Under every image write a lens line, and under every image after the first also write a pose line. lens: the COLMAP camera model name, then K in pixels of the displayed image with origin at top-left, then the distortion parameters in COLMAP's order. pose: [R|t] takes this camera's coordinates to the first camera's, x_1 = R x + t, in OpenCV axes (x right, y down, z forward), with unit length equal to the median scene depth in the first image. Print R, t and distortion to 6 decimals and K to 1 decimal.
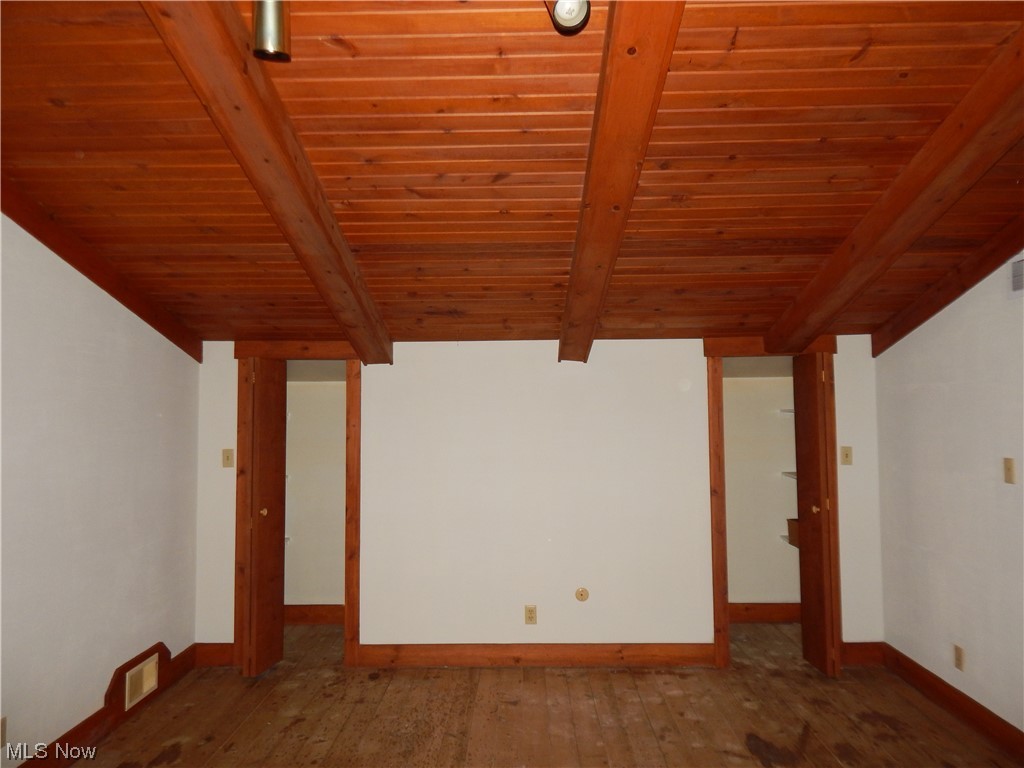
lens RADIAL K [[679.9, 0, 506.1], [0, 679.9, 385.8], [0, 0, 1]] dist [-0.009039, 0.000853]
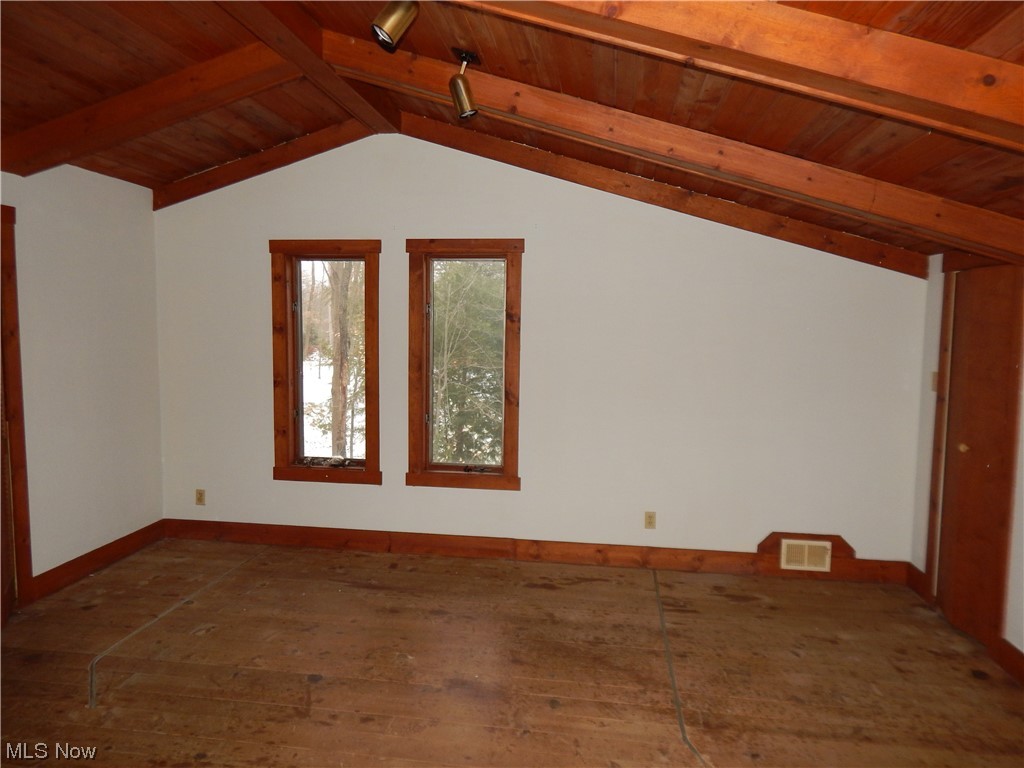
lens RADIAL K [[679.9, 0, 511.5], [0, 679.9, 382.2], [0, 0, 1]] dist [-0.009039, 0.000853]
pose [[-0.113348, 0.096371, -0.988871, 0.709491], [0.026289, 0.995227, 0.093977, 0.005747], [0.993208, -0.015344, -0.115340, 0.657711]]
